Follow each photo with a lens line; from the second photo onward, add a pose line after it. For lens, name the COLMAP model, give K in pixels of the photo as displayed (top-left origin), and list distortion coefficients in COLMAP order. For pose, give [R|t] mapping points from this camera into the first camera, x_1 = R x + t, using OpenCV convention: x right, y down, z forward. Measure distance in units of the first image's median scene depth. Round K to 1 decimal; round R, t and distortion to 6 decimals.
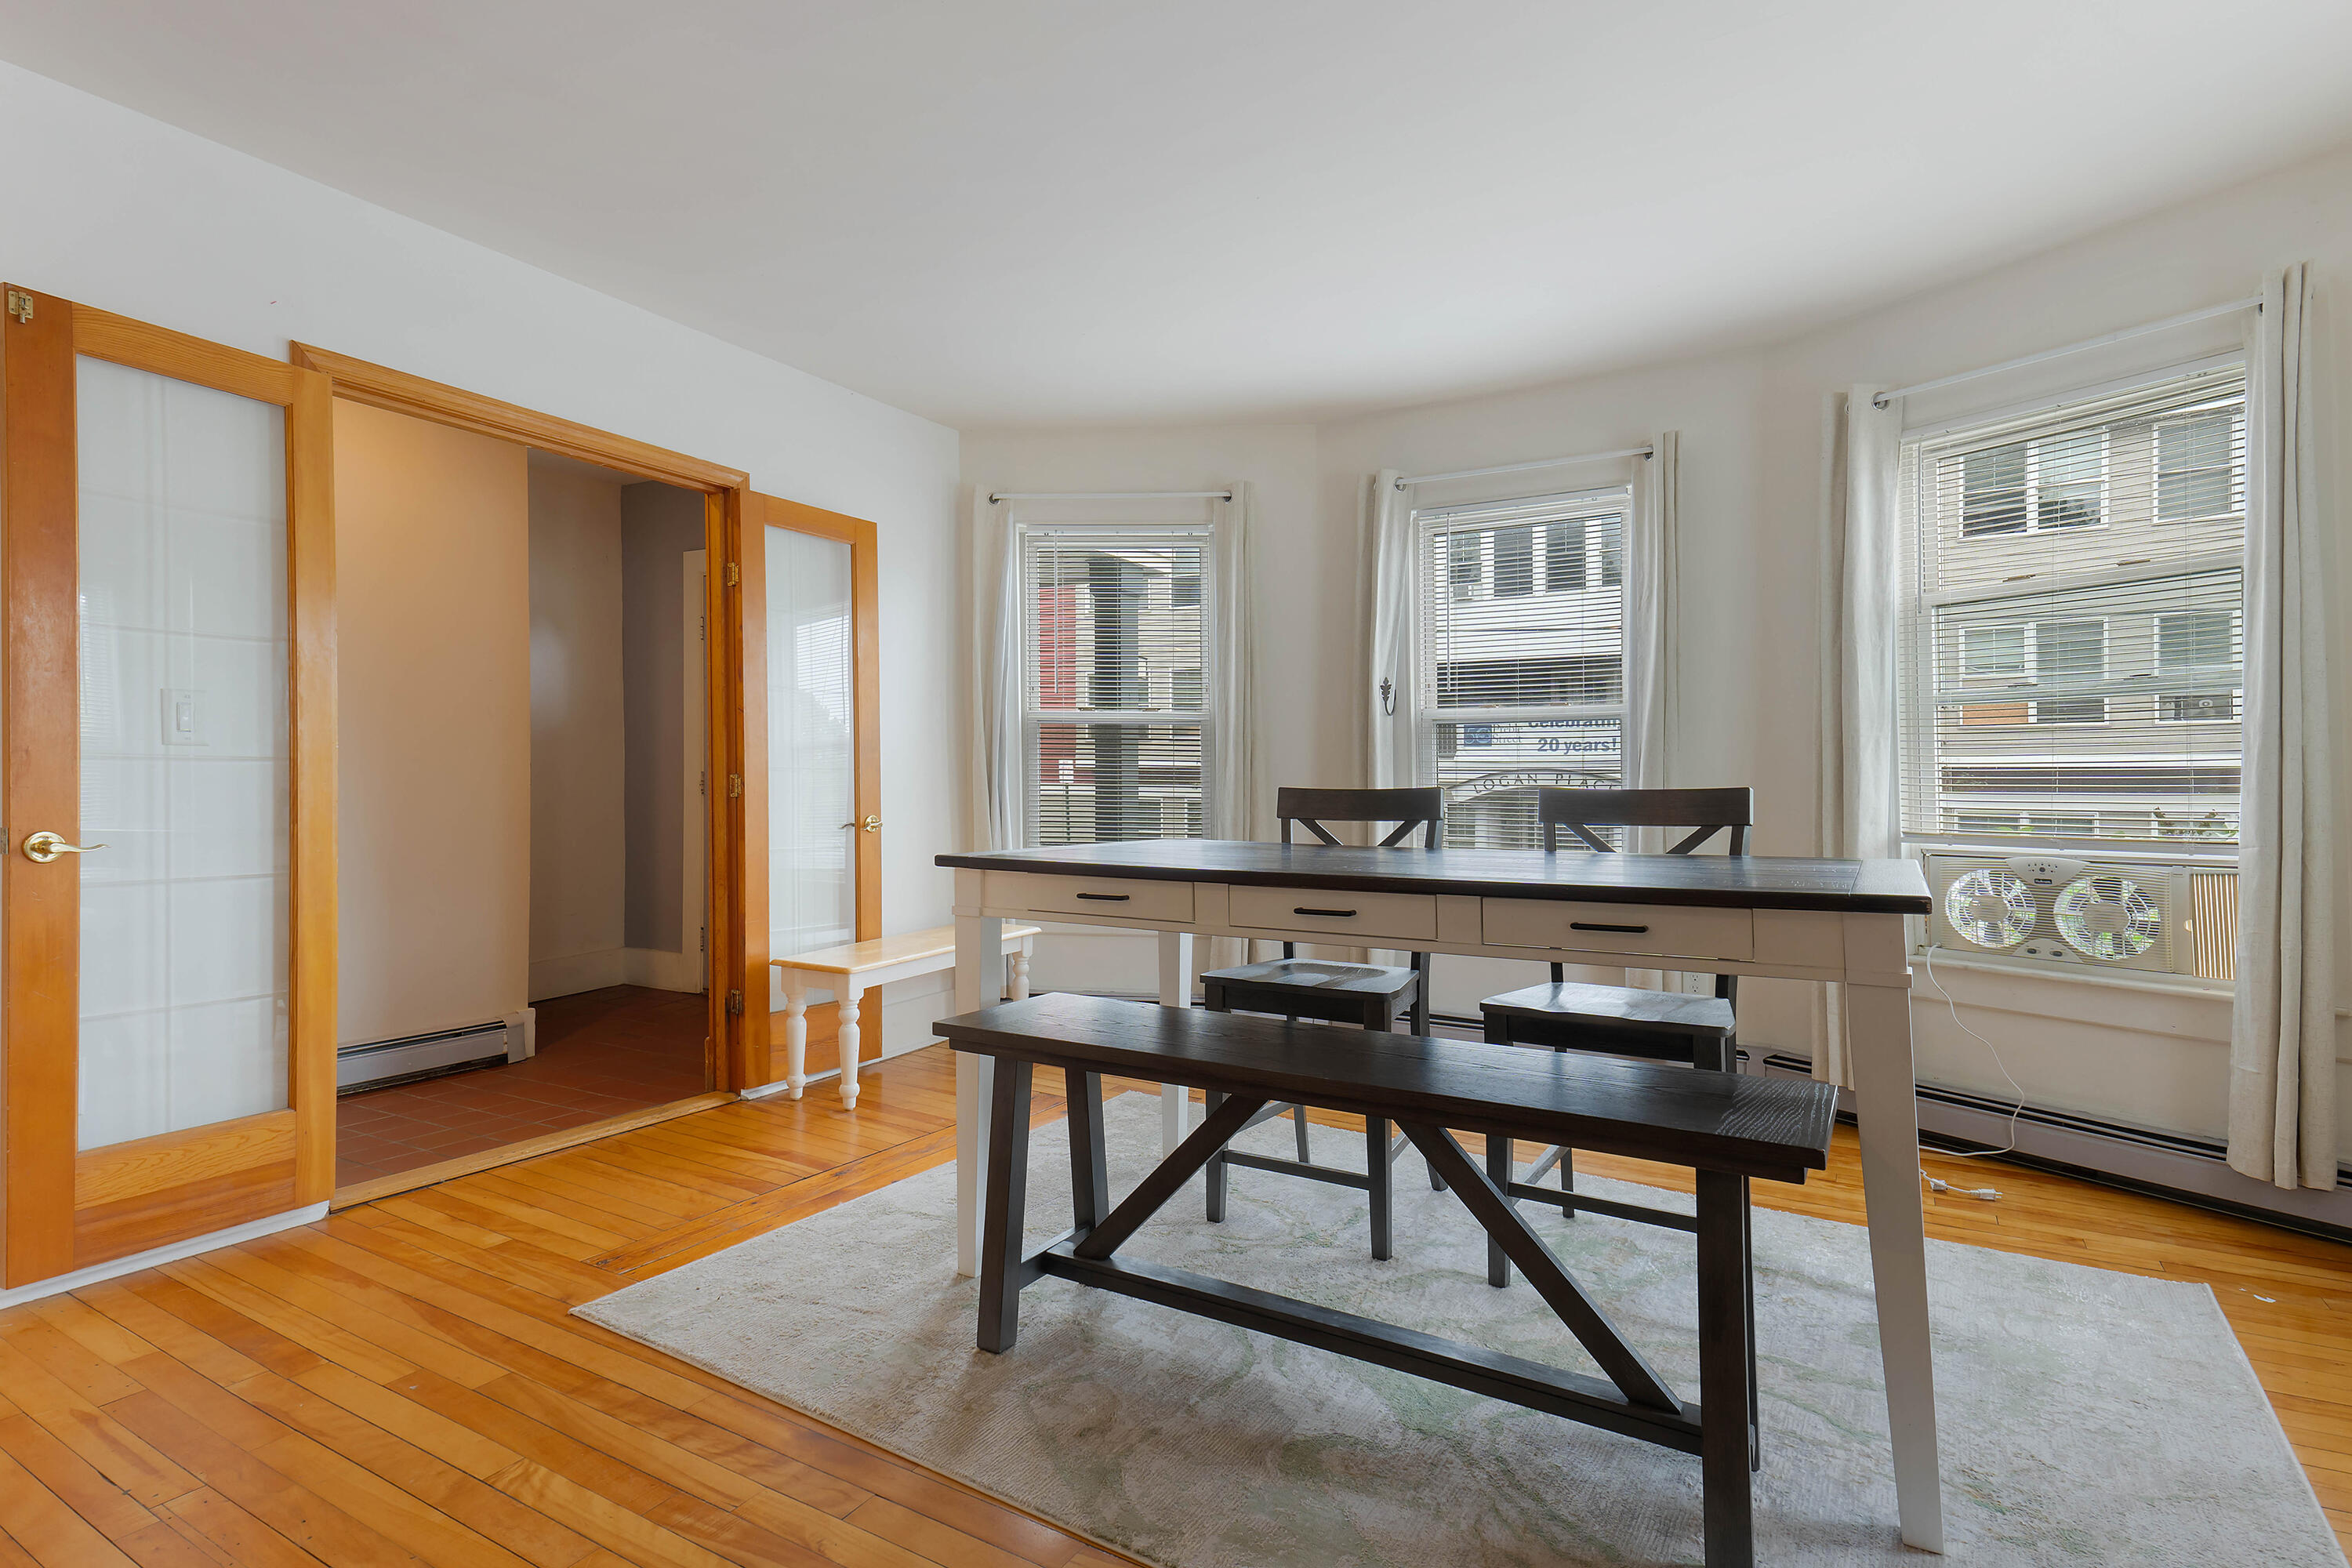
lens RADIAL K [[1134.1, 0, 1176.0], [0, 1134.1, 784.0], [0, 0, 1]] dist [-0.000004, -0.000015]
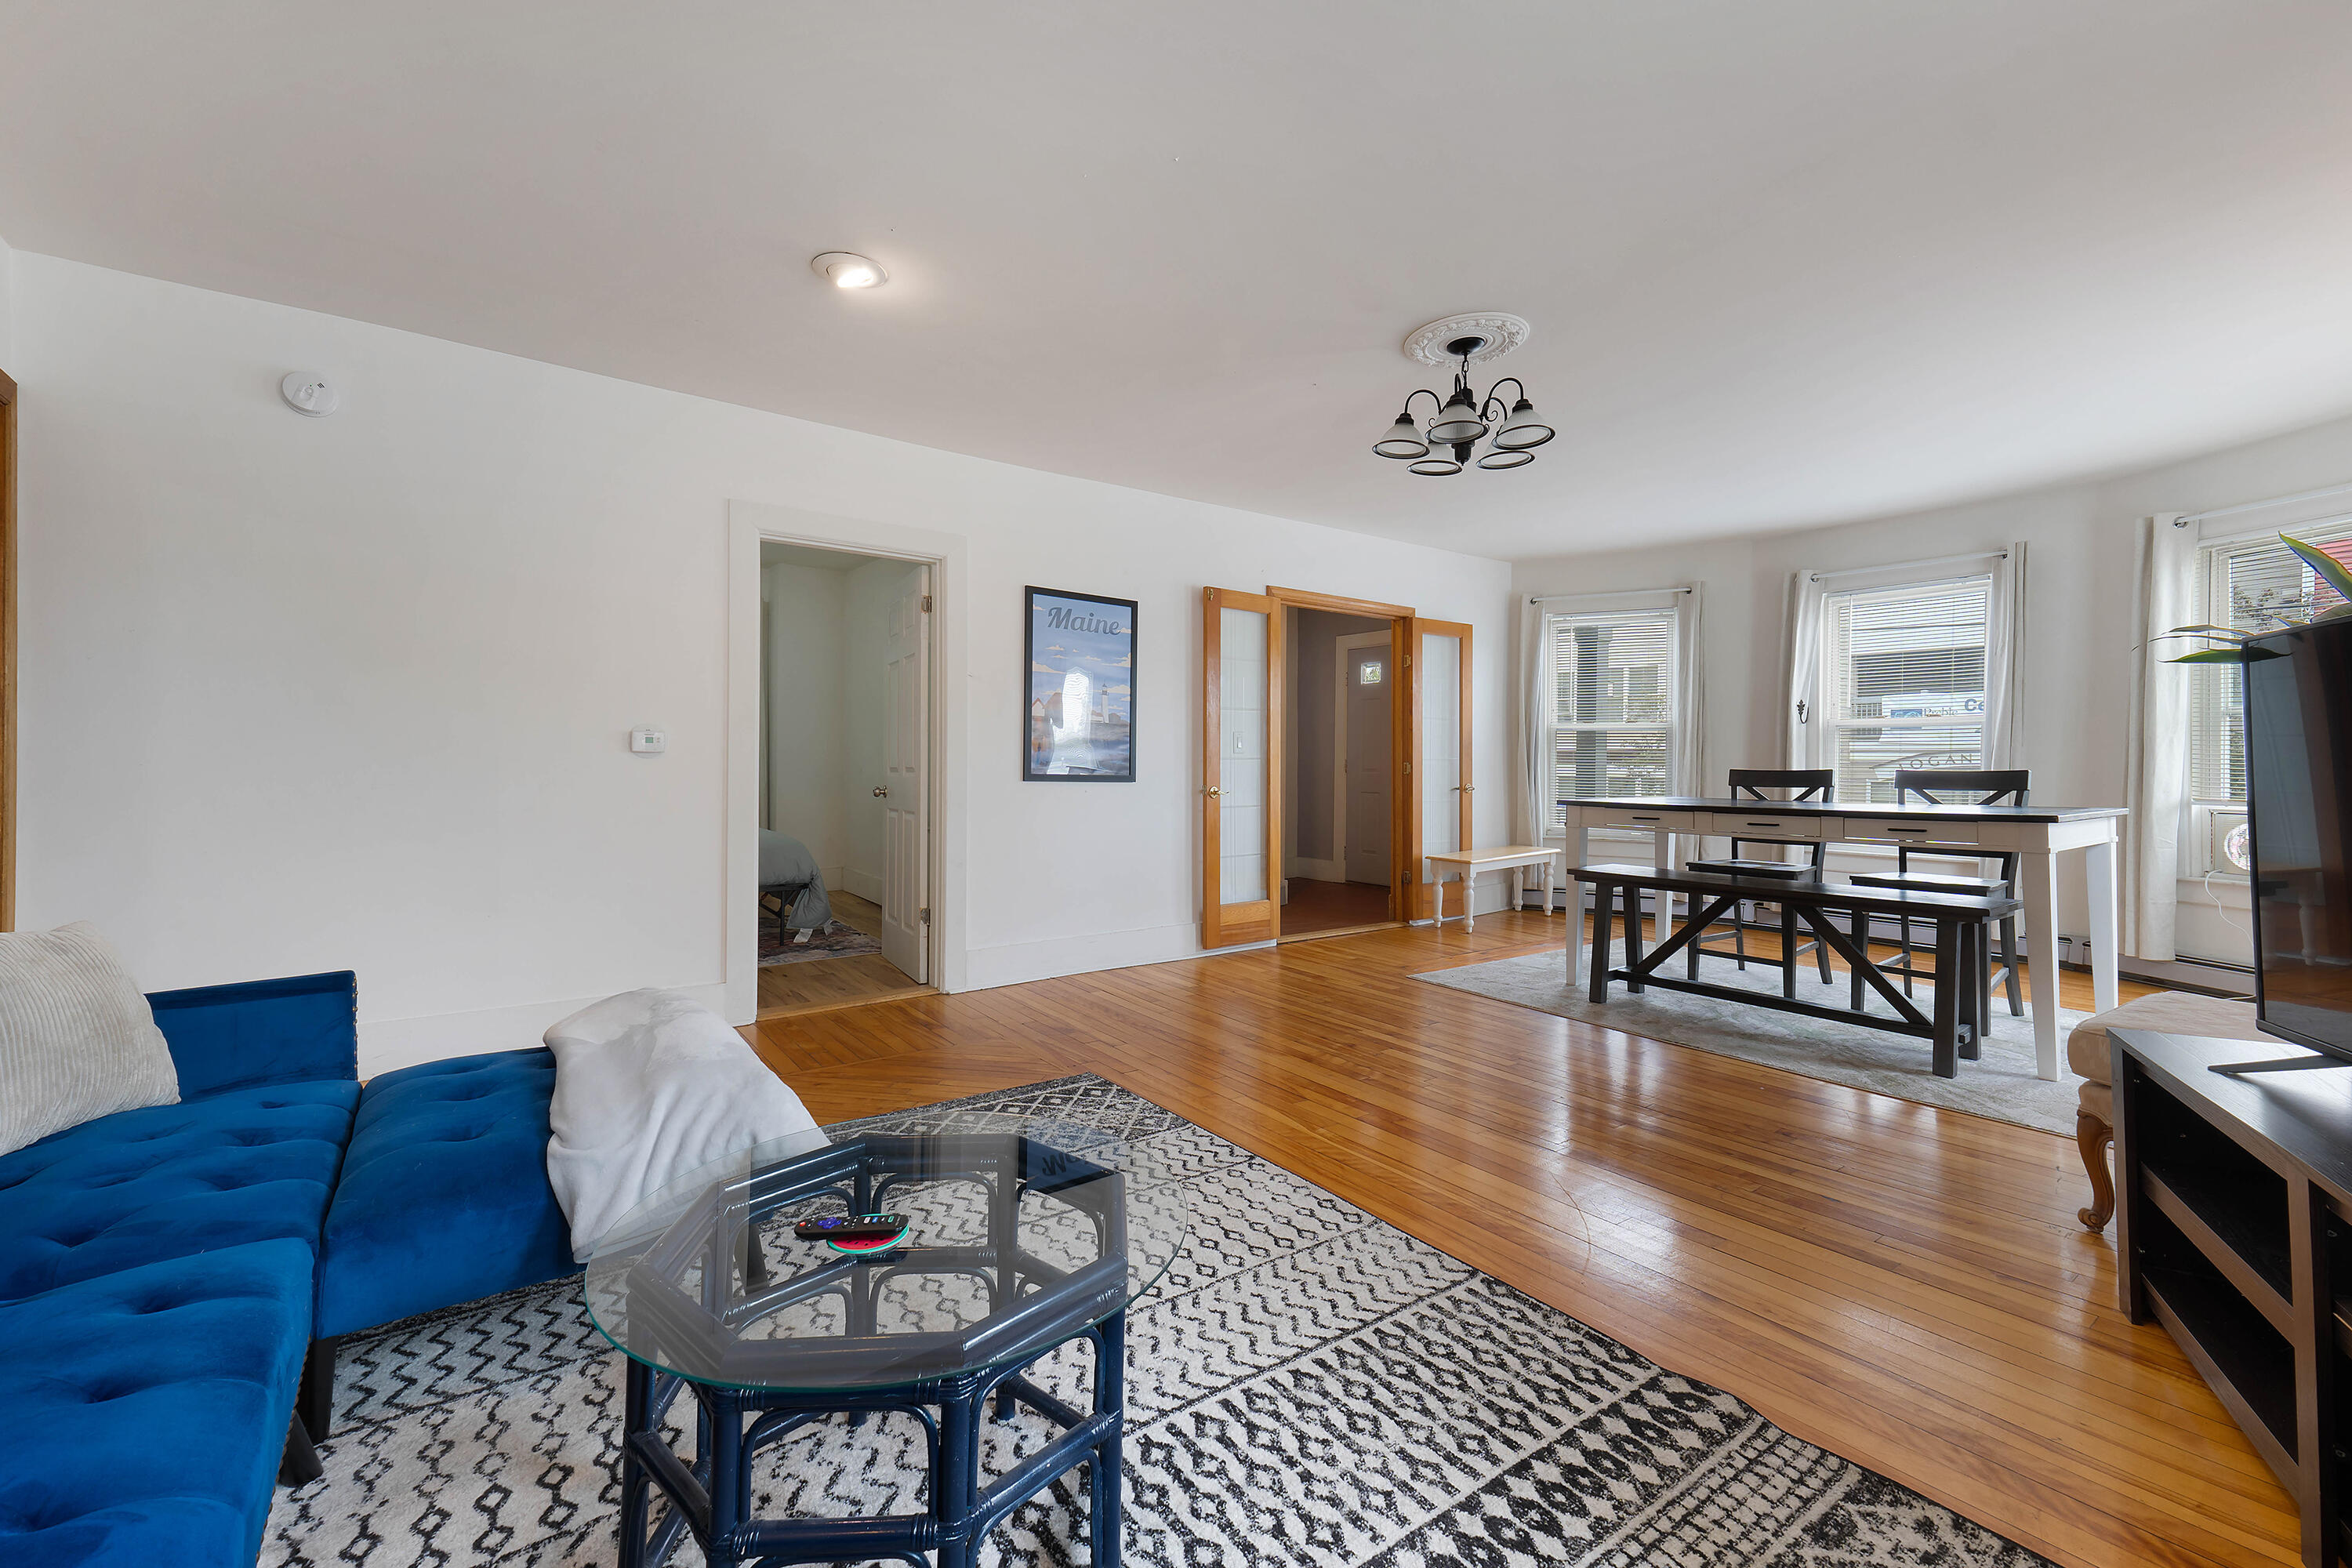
lens RADIAL K [[950.9, 0, 1172.4], [0, 950.9, 796.8], [0, 0, 1]] dist [0.023778, -0.006058]
pose [[0.919952, 0.012273, -0.391839, -0.129021], [0.001604, 0.999384, 0.035067, -0.007905], [0.392028, -0.032889, 0.919365, -0.779398]]
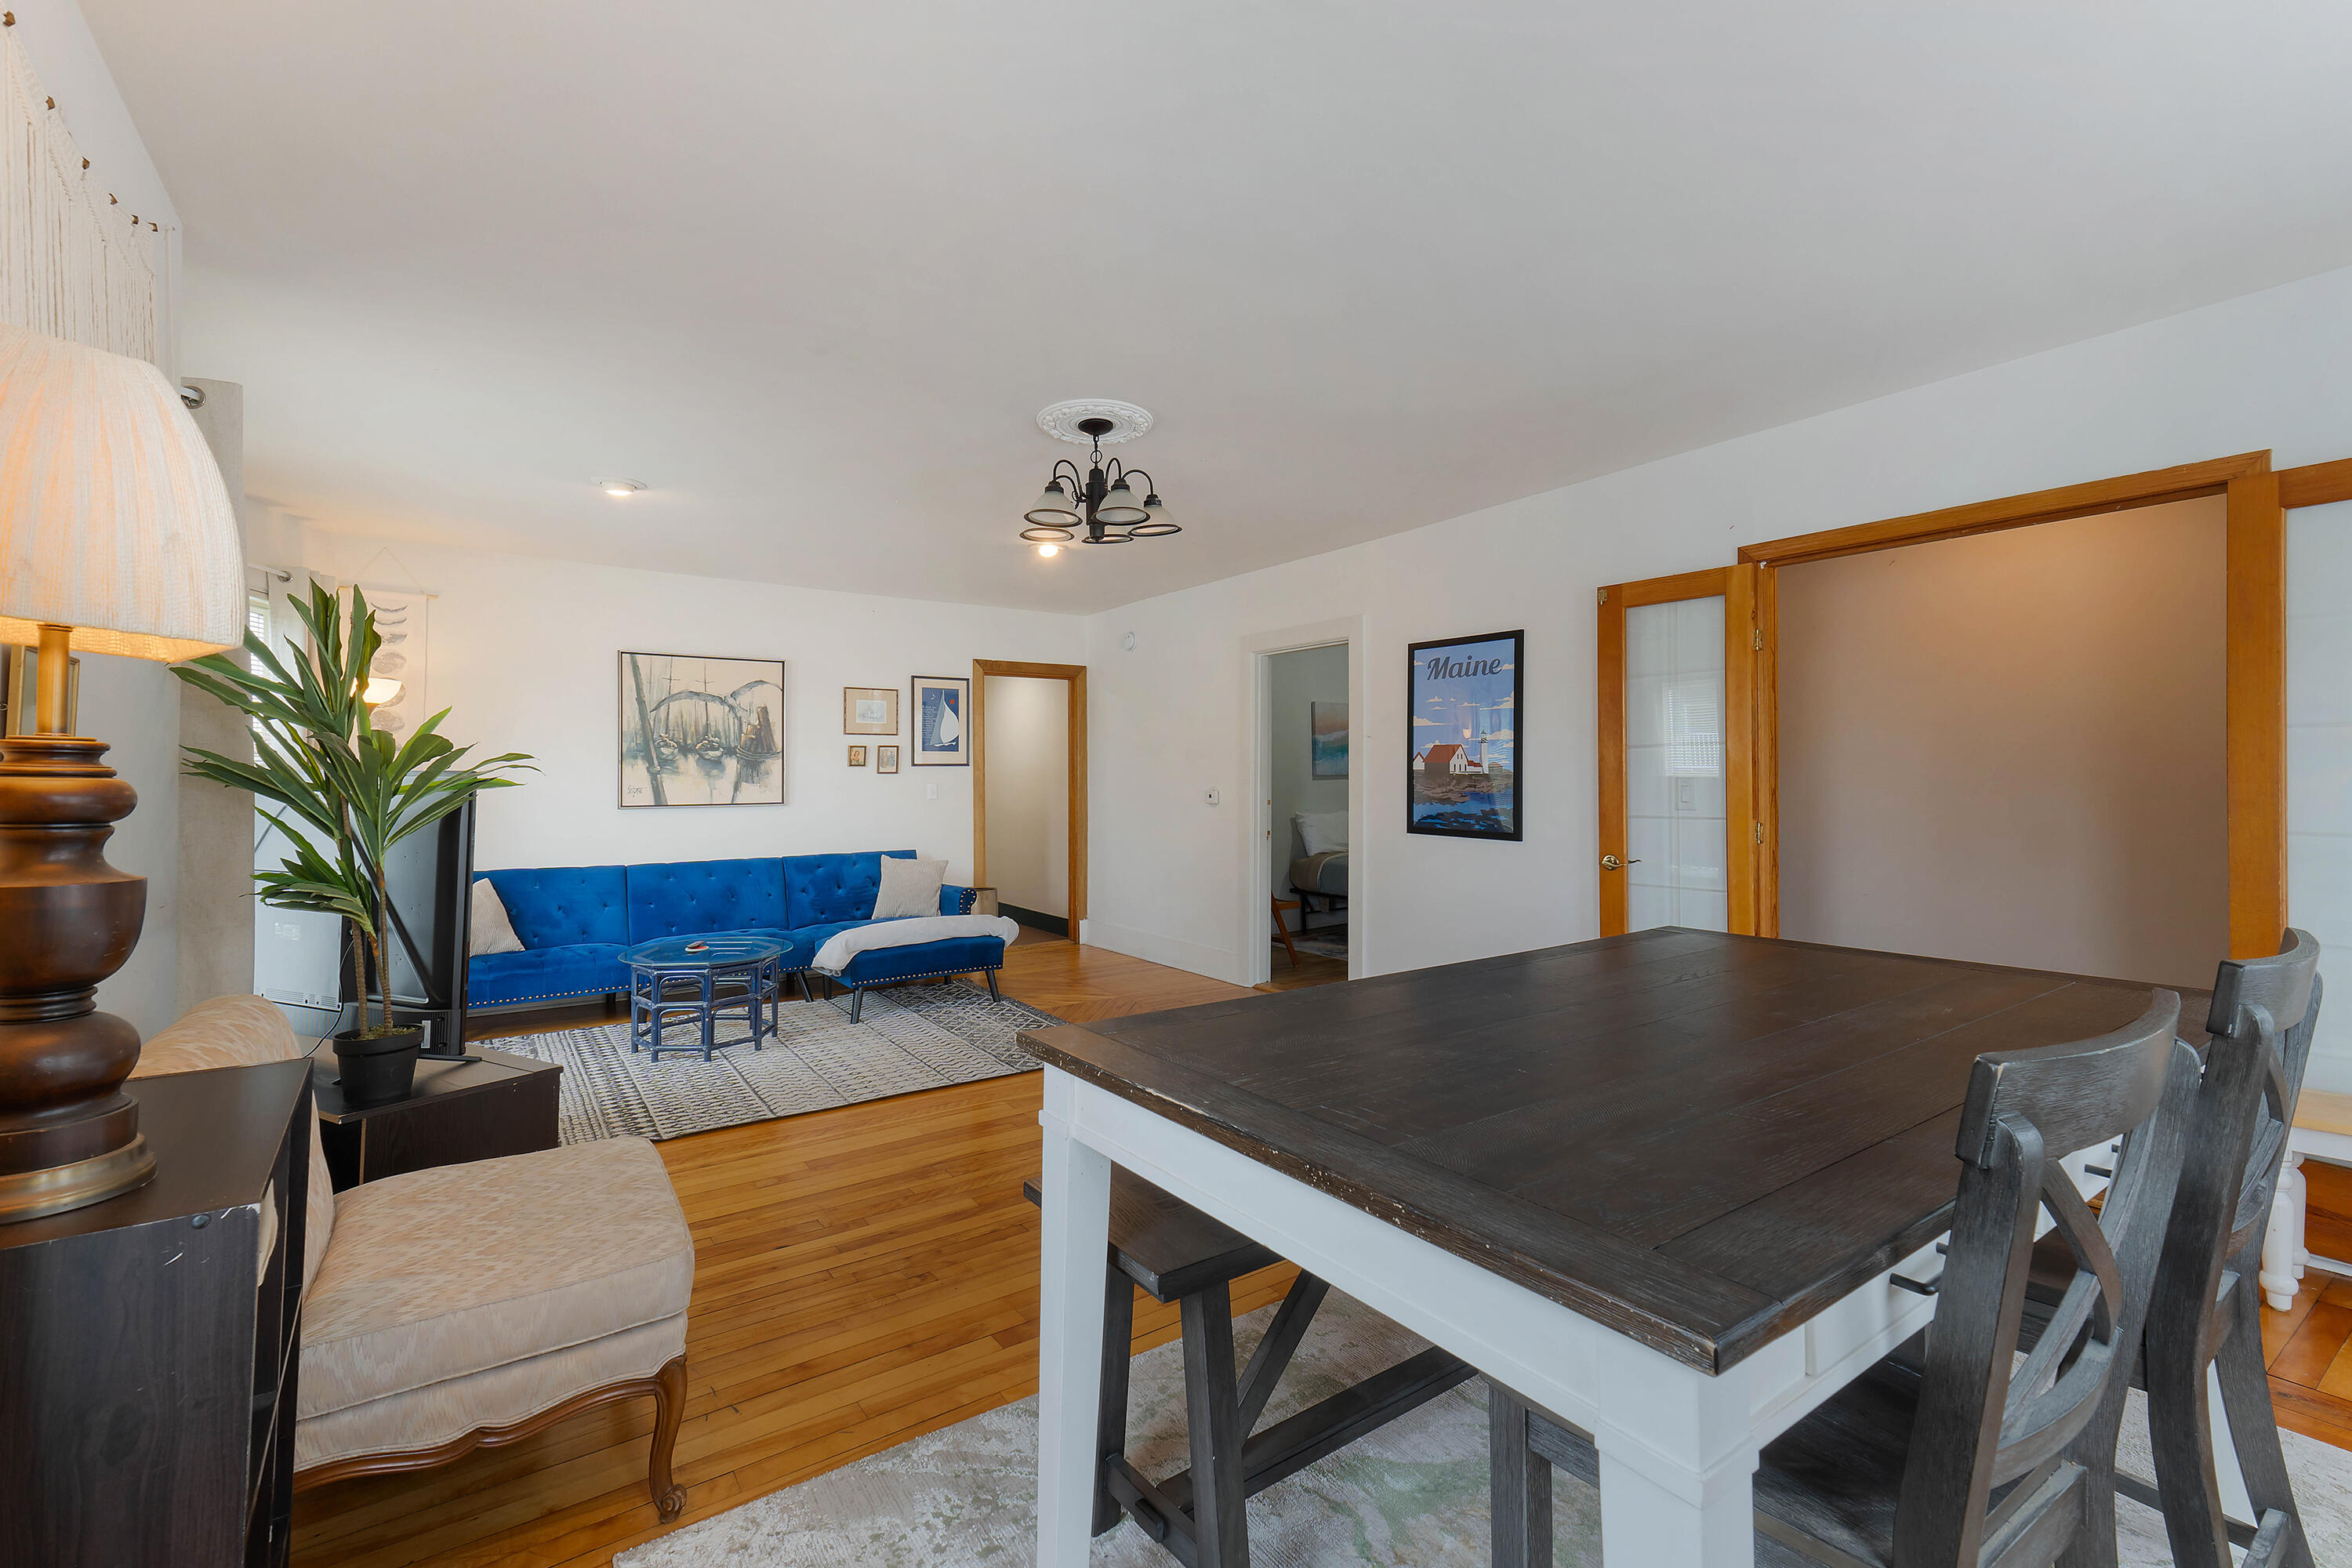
lens RADIAL K [[1039.2, 0, 1176.0], [0, 1039.2, 784.0], [0, 0, 1]] dist [0.002028, 0.000180]
pose [[-0.408211, -0.002894, -0.912883, 0.679415], [0.003544, 0.999982, -0.004755, -0.049312], [0.912881, -0.005176, -0.408194, 0.701940]]
